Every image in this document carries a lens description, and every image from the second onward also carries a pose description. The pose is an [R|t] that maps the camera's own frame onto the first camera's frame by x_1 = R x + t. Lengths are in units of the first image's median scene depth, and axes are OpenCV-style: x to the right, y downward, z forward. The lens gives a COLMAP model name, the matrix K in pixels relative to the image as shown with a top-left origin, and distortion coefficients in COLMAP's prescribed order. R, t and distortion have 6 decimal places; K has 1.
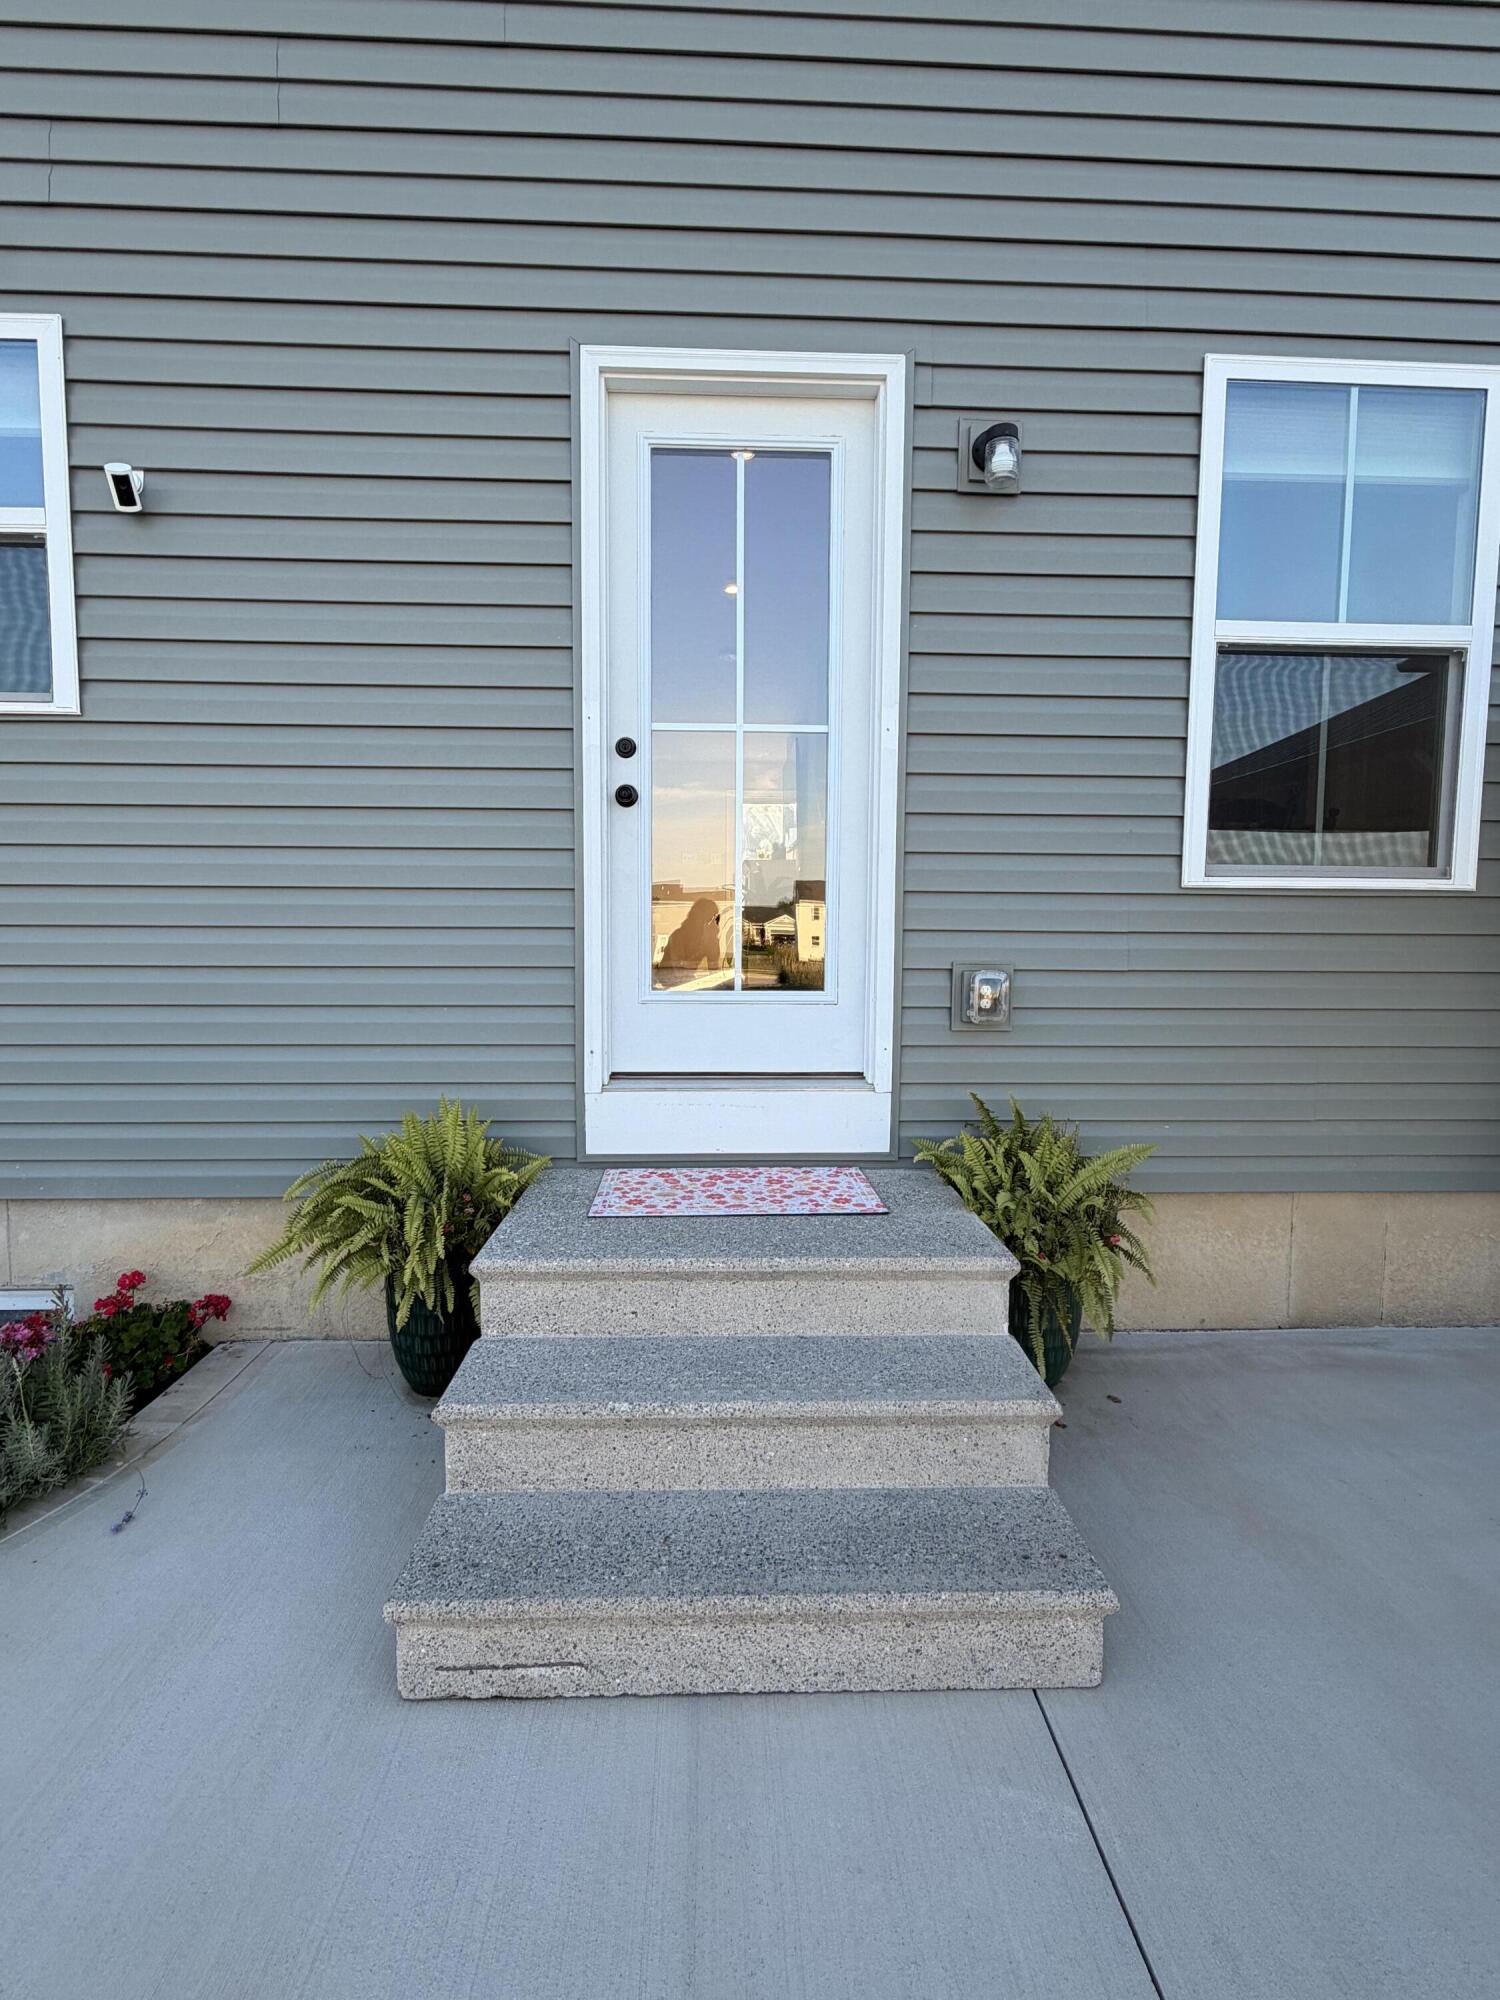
lens RADIAL K [[846.3, 0, 750.0], [0, 846.3, 1000.0], [0, 0, 1]] dist [0.003062, 0.000248]
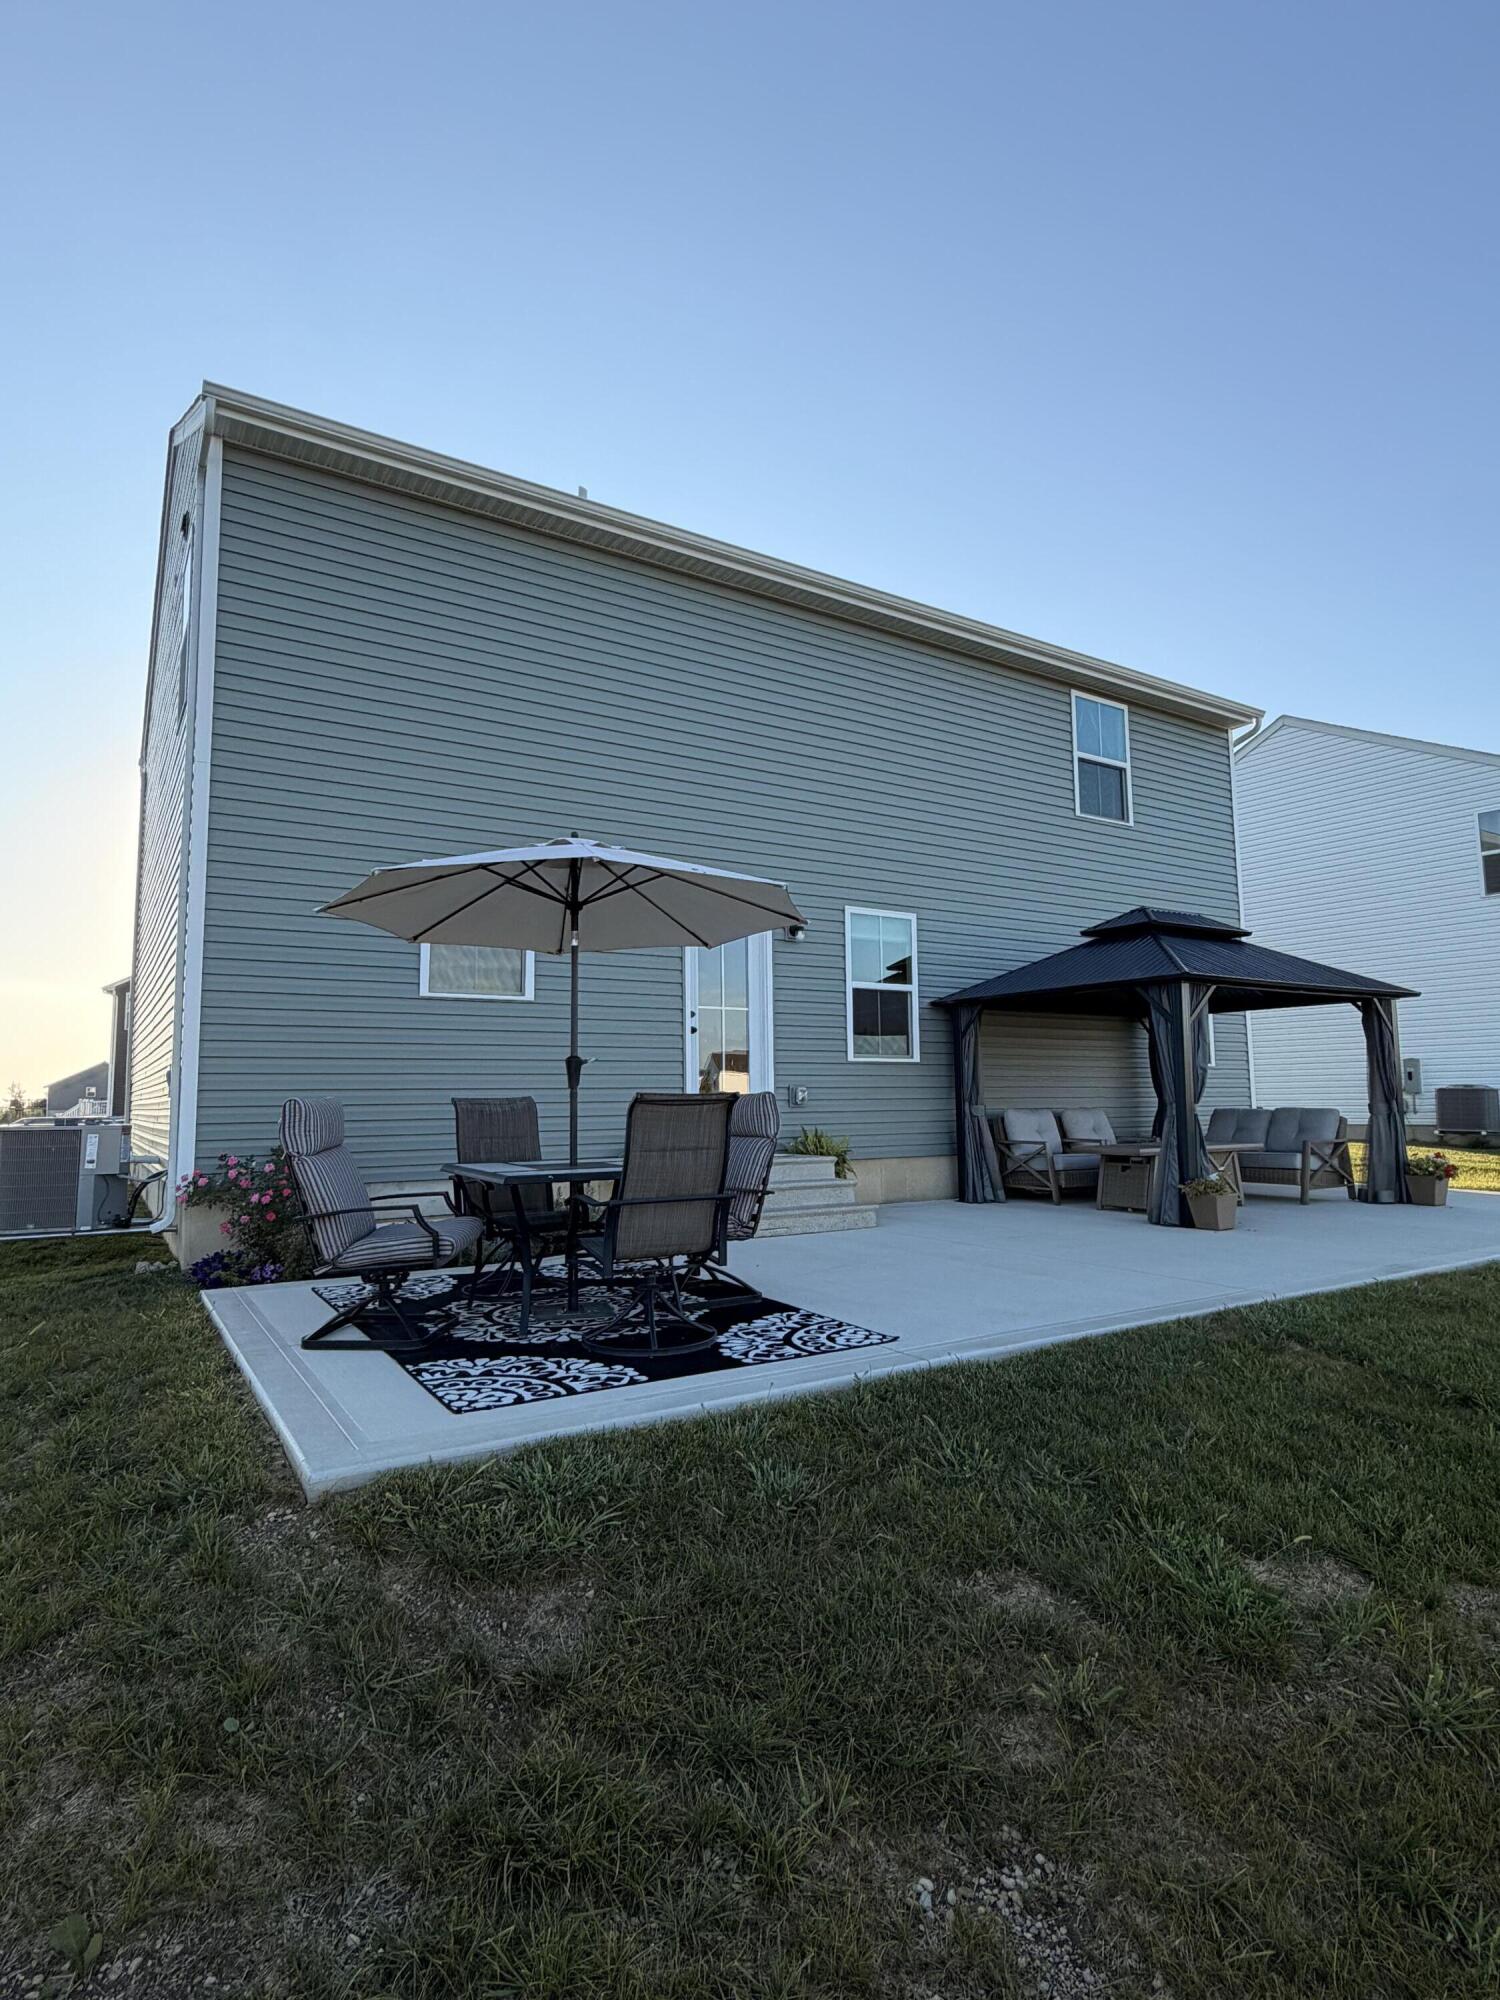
lens RADIAL K [[1061.4, 0, 750.0], [0, 1061.4, 1000.0], [0, 0, 1]] dist [0.002632, 0.000118]
pose [[0.860706, 0.031634, 0.508118, -1.883039], [0.051532, 0.987528, -0.148772, 0.218678], [-0.506487, 0.154233, 0.848341, -2.285753]]
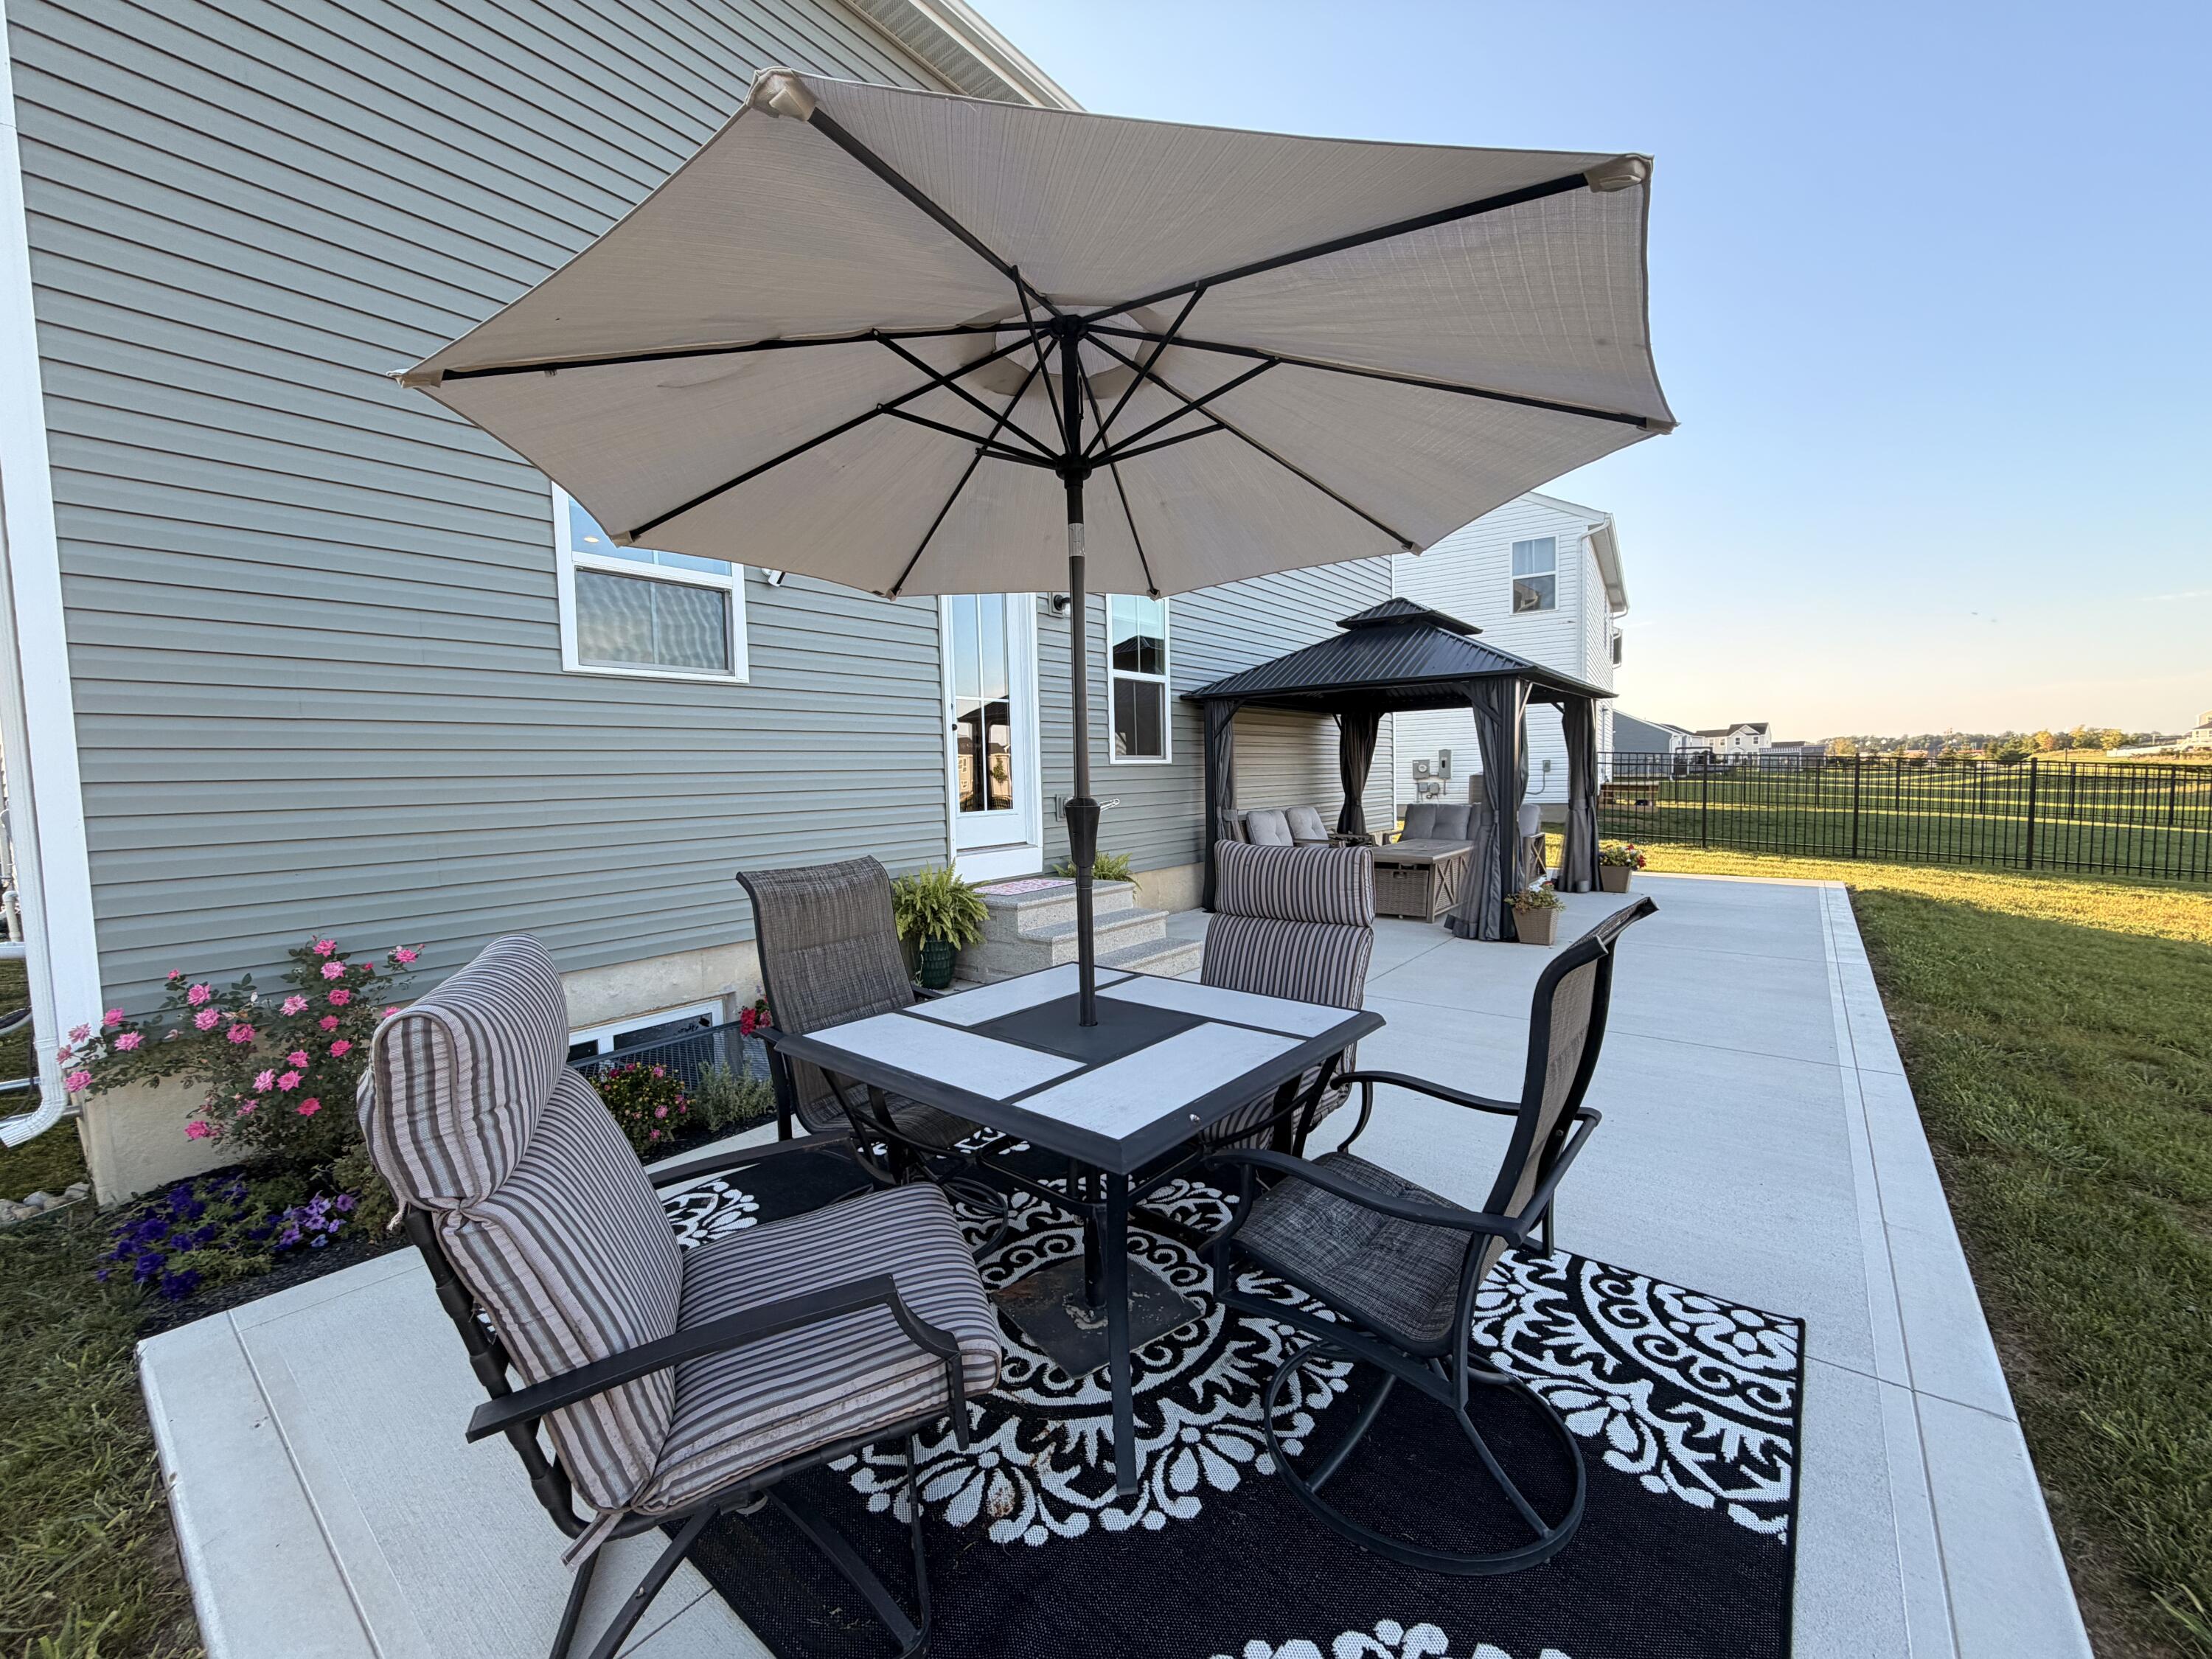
lens RADIAL K [[888.0, 0, 1106.0], [0, 888.0, 829.5], [0, 0, 1]] dist [-0.001256, -0.000035]
pose [[0.642653, -0.070009, 0.762952, -1.732117], [0.080402, 0.996480, 0.023713, 0.008470], [-0.761927, 0.046103, 0.646020, -0.847477]]
